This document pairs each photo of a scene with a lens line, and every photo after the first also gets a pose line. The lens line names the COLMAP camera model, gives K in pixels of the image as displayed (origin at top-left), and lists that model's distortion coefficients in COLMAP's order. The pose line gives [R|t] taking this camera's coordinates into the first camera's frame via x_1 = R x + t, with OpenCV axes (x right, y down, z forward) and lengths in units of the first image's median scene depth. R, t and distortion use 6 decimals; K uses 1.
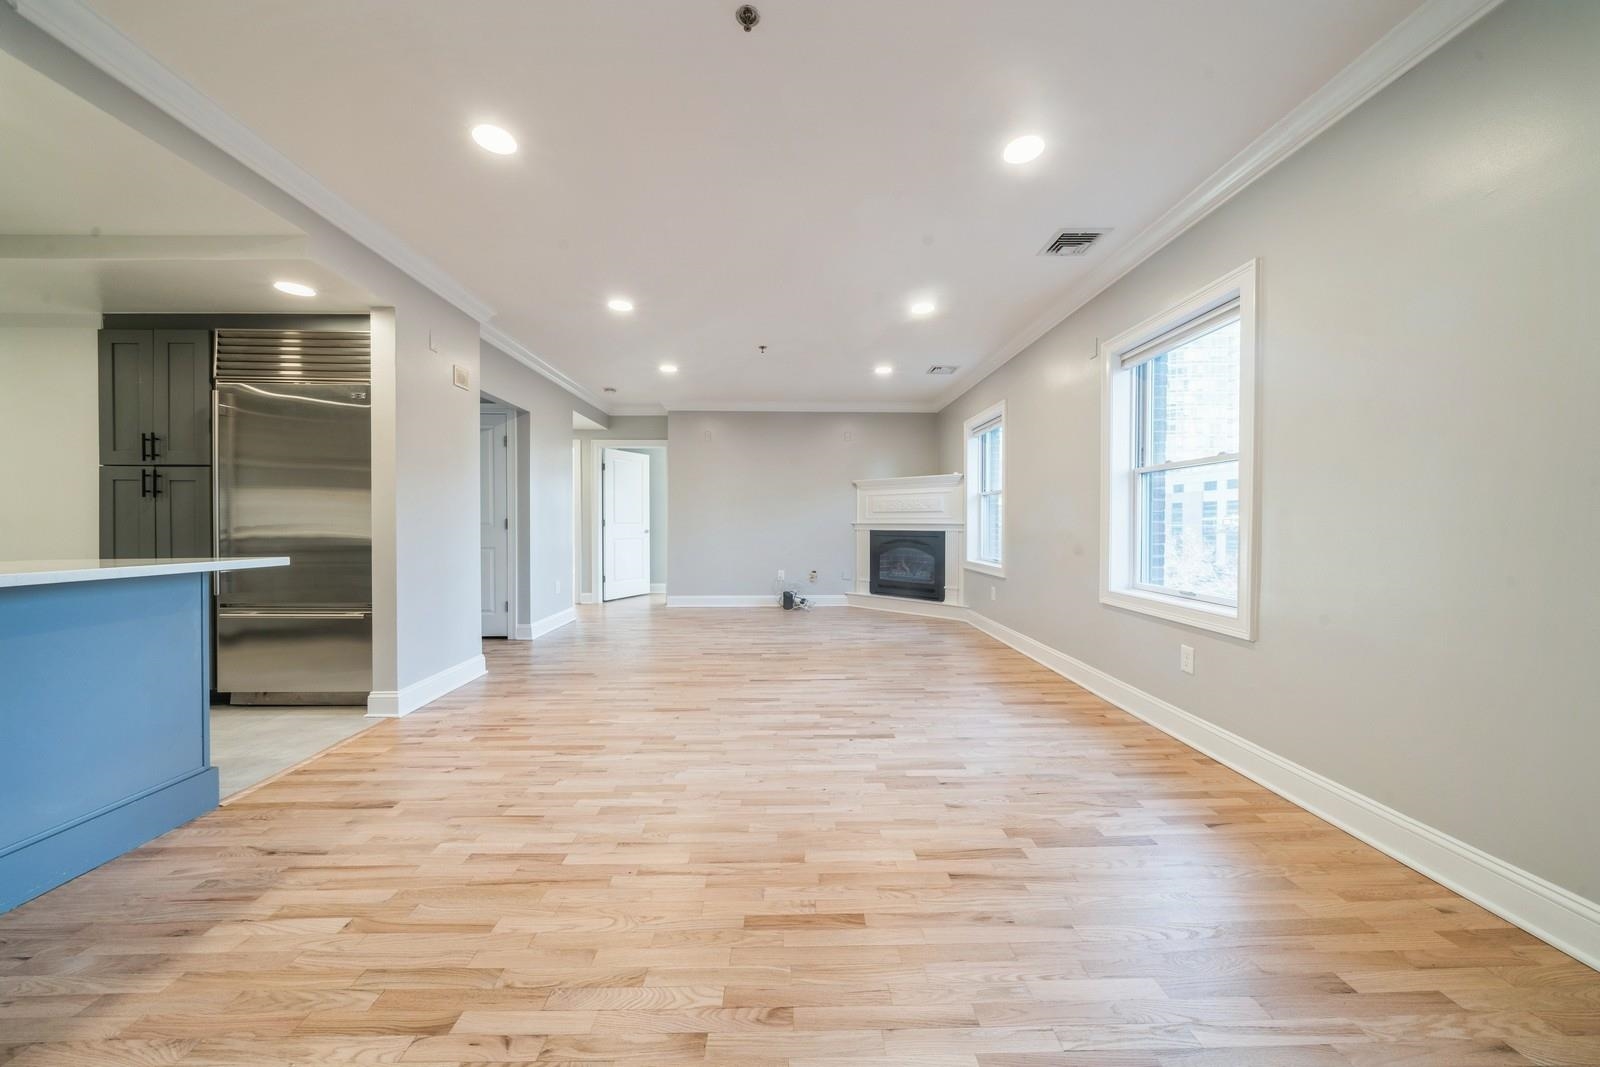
lens RADIAL K [[543.3, 0, 793.3], [0, 543.3, 528.0], [0, 0, 1]] dist [-0.001688, 0.000021]
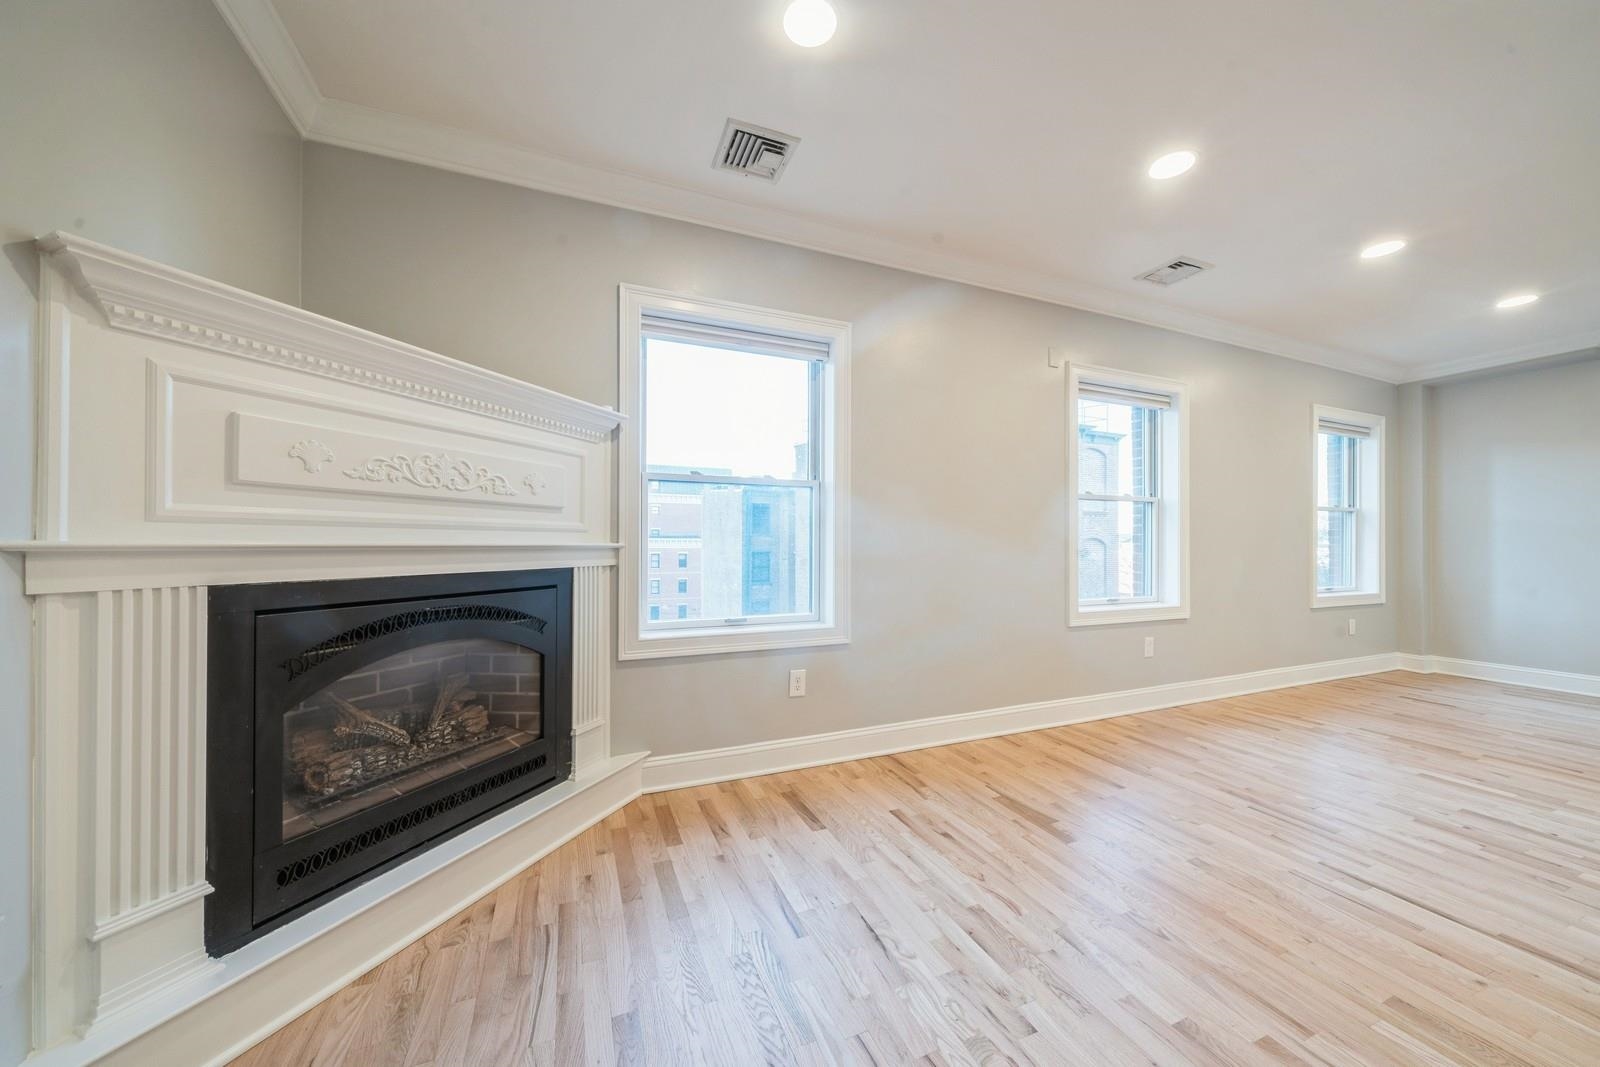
lens RADIAL K [[559.3, 0, 800.0], [0, 559.3, 533.5], [0, 0, 1]] dist [0.000534, 0.000151]
pose [[-0.371679, 0.013423, 0.928264, -0.209463], [0.006342, 0.999909, -0.011919, -0.023462], [-0.928339, 0.001457, -0.371731, 2.038051]]
